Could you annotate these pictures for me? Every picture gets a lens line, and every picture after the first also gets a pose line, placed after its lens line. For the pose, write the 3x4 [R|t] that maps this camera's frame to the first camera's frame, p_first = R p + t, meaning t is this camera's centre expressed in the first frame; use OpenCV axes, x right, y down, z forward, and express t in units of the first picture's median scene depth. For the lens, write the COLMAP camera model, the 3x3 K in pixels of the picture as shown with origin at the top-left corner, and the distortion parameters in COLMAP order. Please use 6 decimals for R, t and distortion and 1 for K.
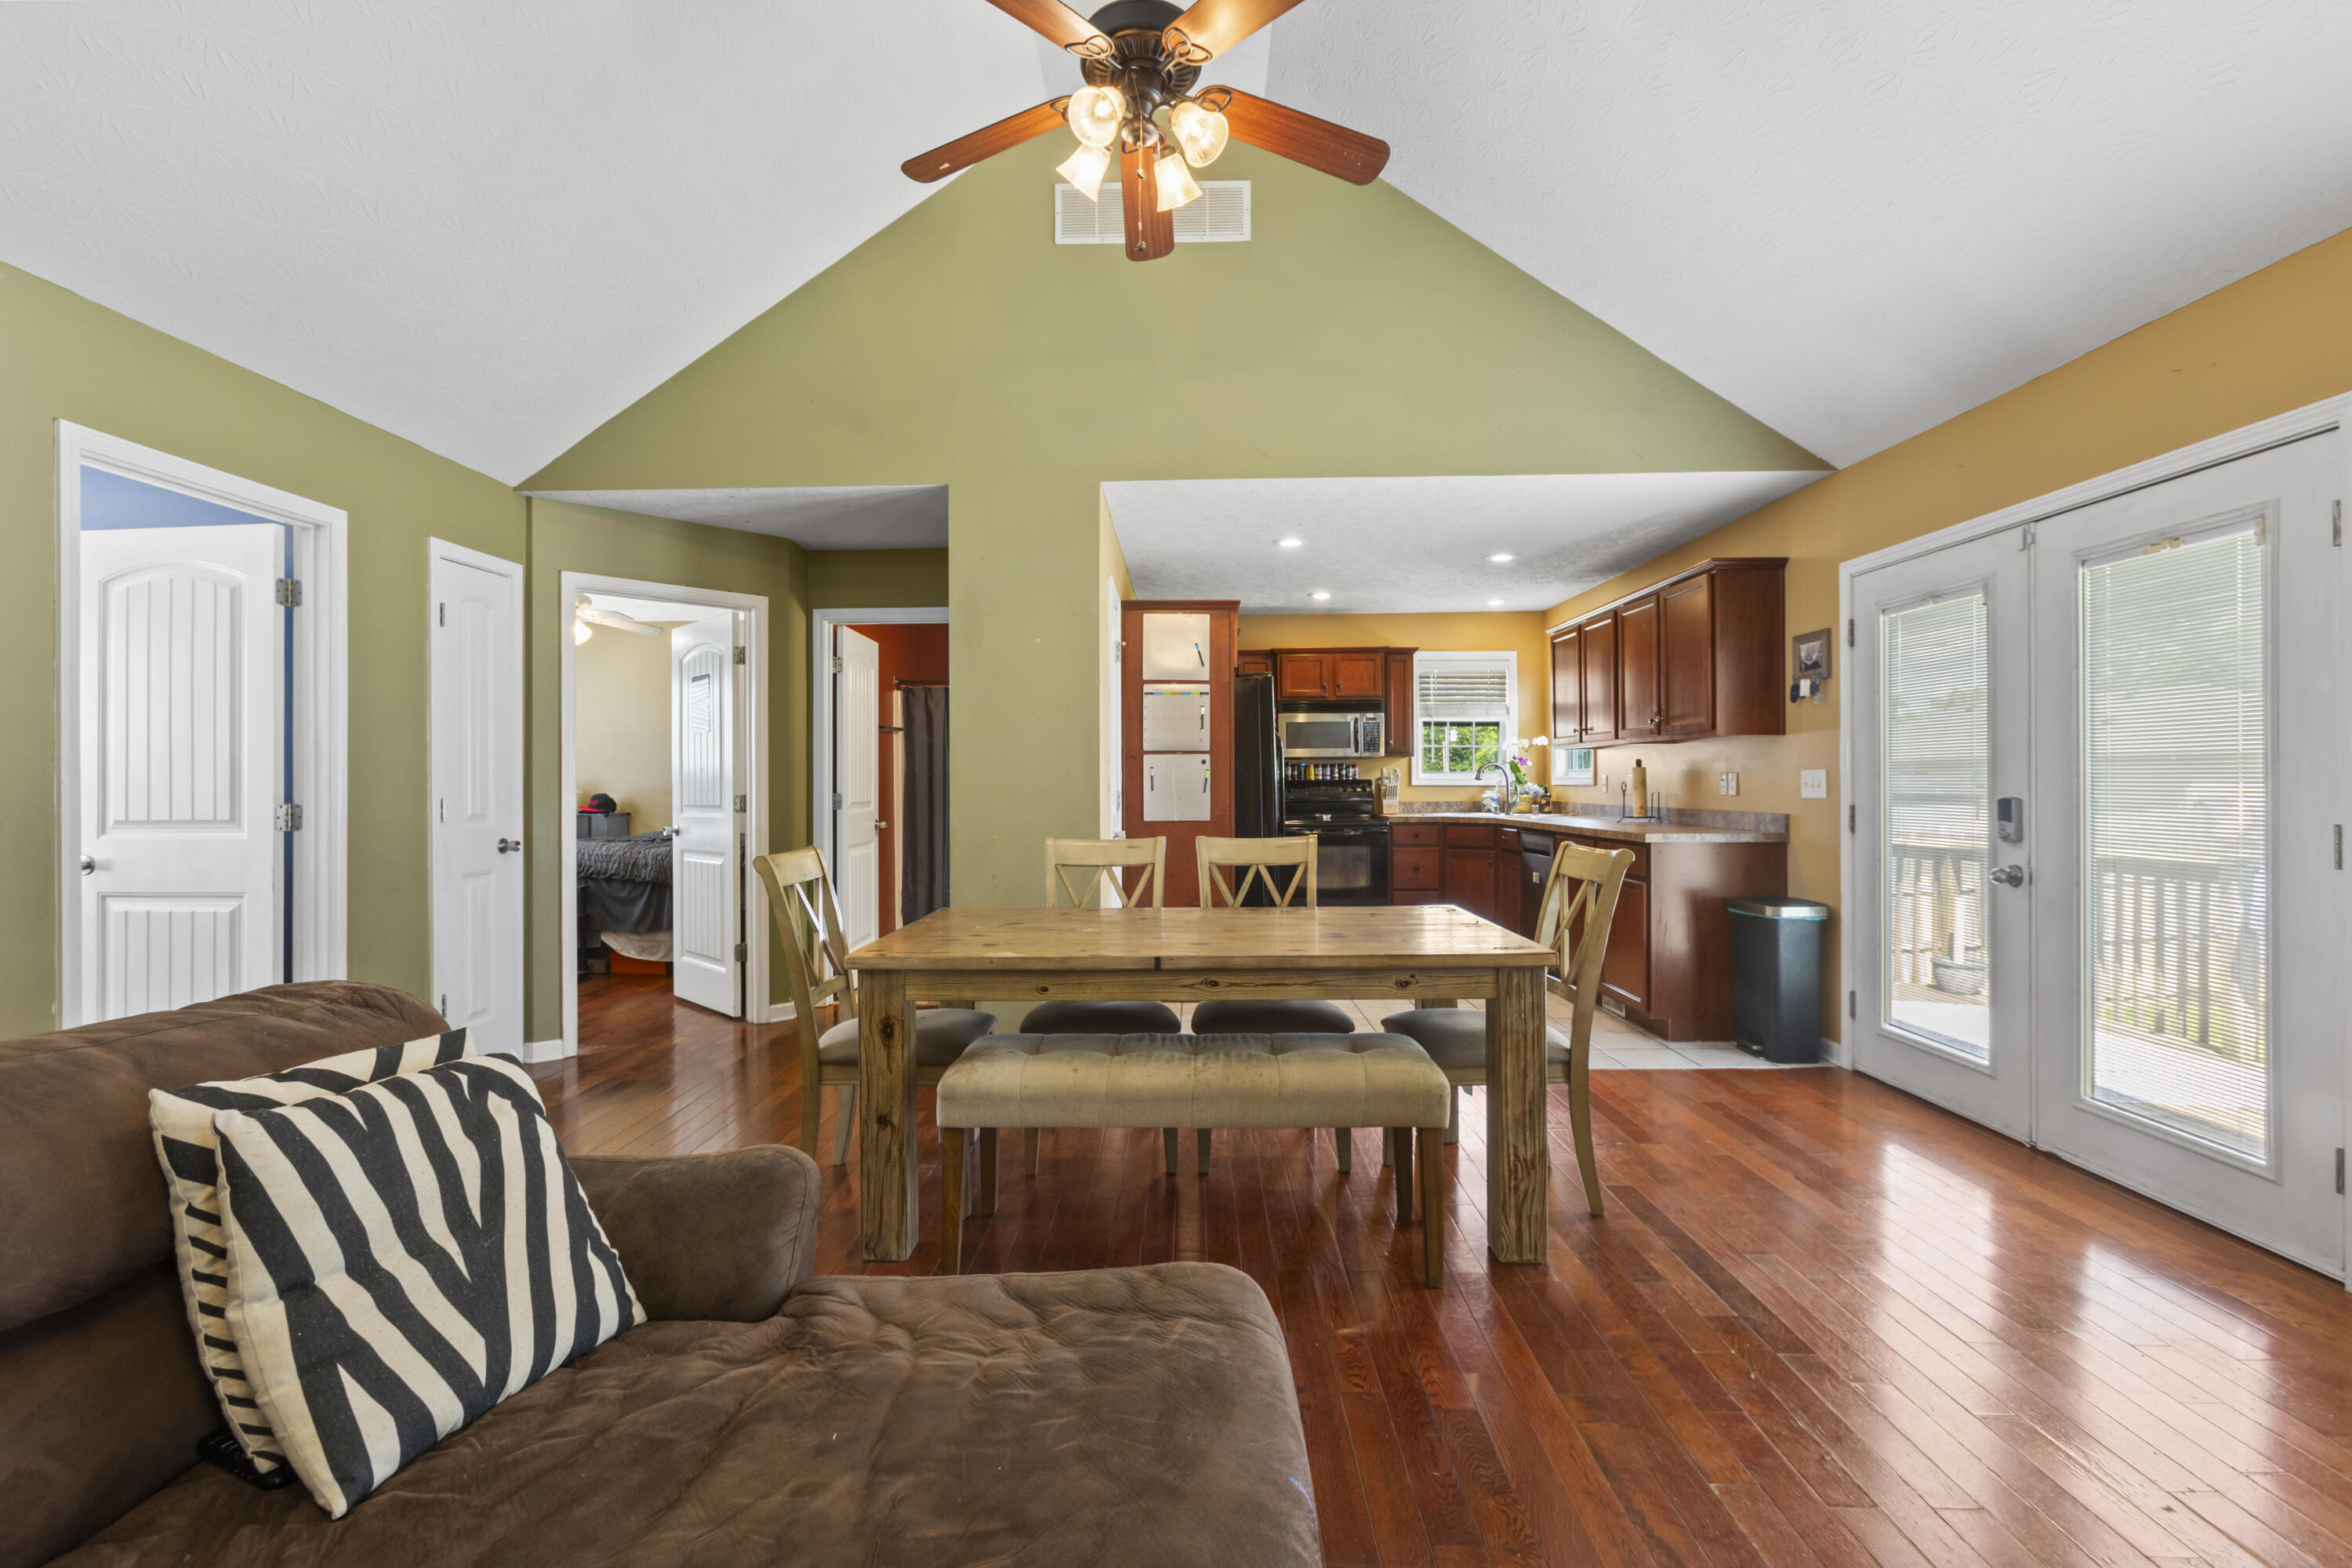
lens RADIAL K [[1057.9, 0, 1178.1], [0, 1057.9, 785.7], [0, 0, 1]] dist [-0.013625, 0.009072]
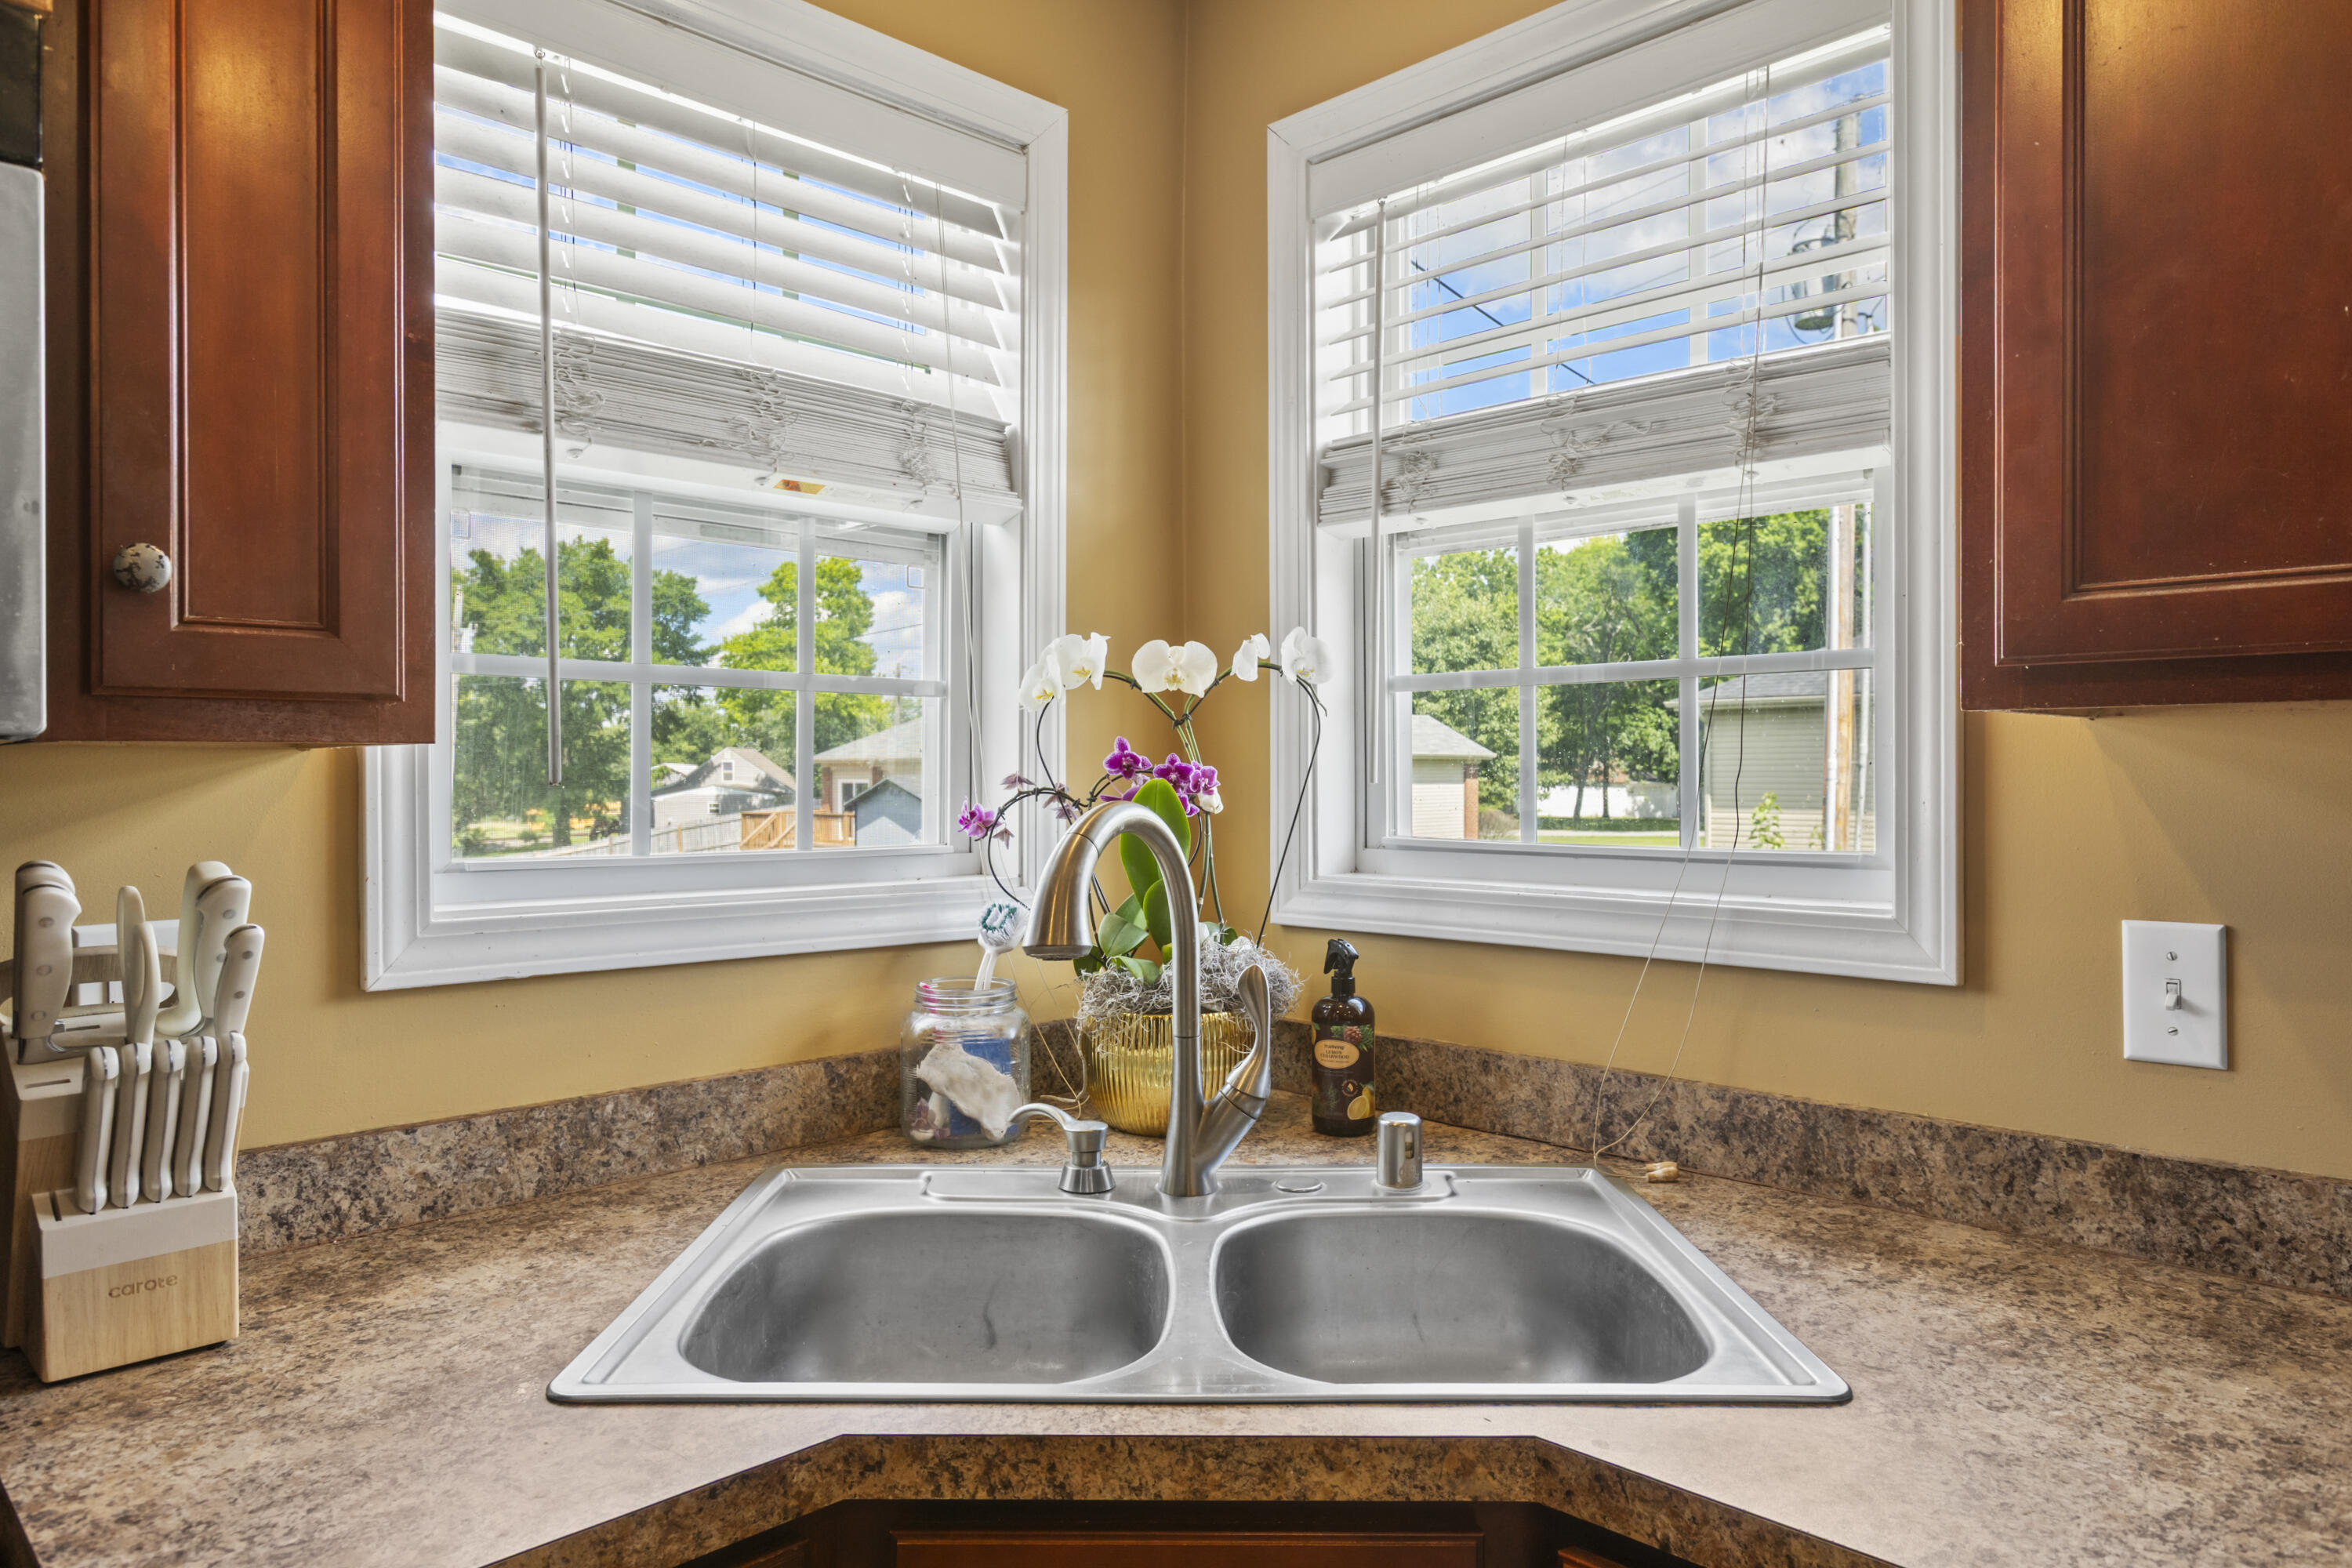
lens RADIAL K [[1509.1, 0, 1186.1], [0, 1509.1, 784.1], [0, 0, 1]] dist [0.002942, 0.006553]
pose [[0.693855, 0.000386, 0.720115, 0.170740], [-0.000678, 1.000000, 0.000117, -0.023812], [-0.720115, -0.000570, 0.693855, 0.852201]]
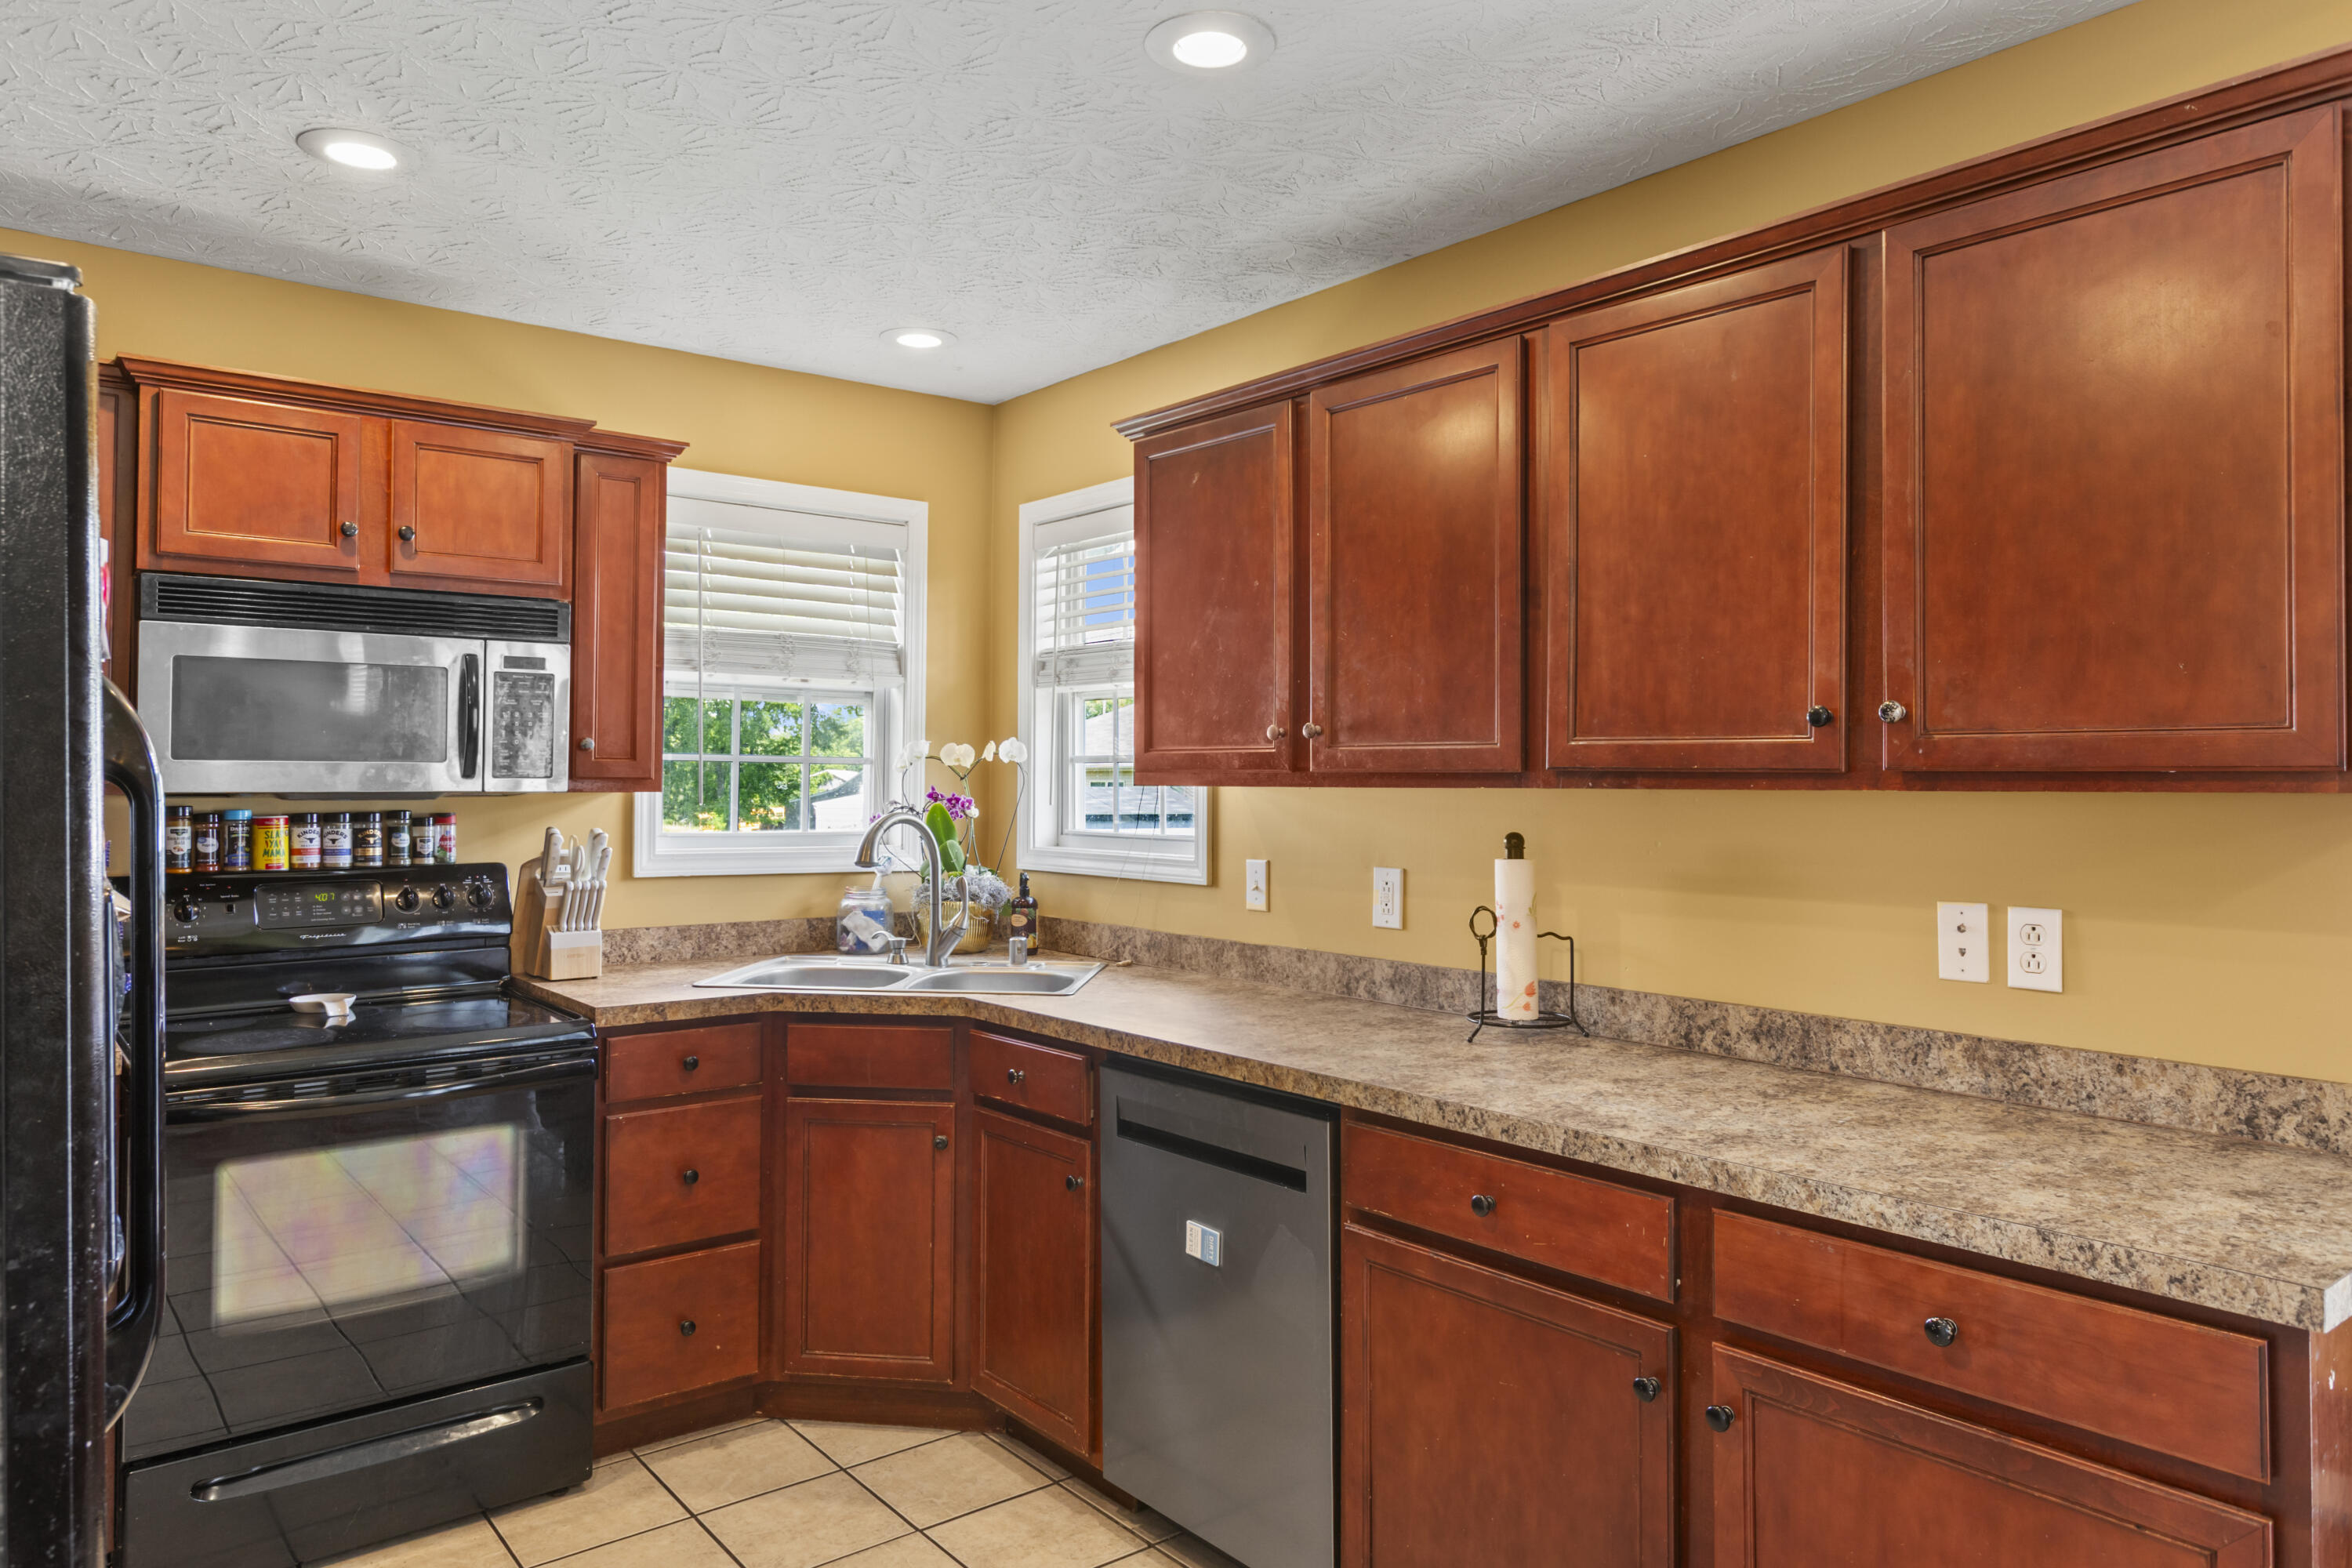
lens RADIAL K [[1509.1, 0, 1164.6], [0, 1509.1, 750.8], [0, 0, 1]] dist [0.002942, 0.006553]
pose [[0.770650, 0.024150, 0.636801, 0.054046], [-0.008707, 0.999587, -0.027372, -0.028823], [-0.637200, 0.015549, 0.770542, 0.562680]]
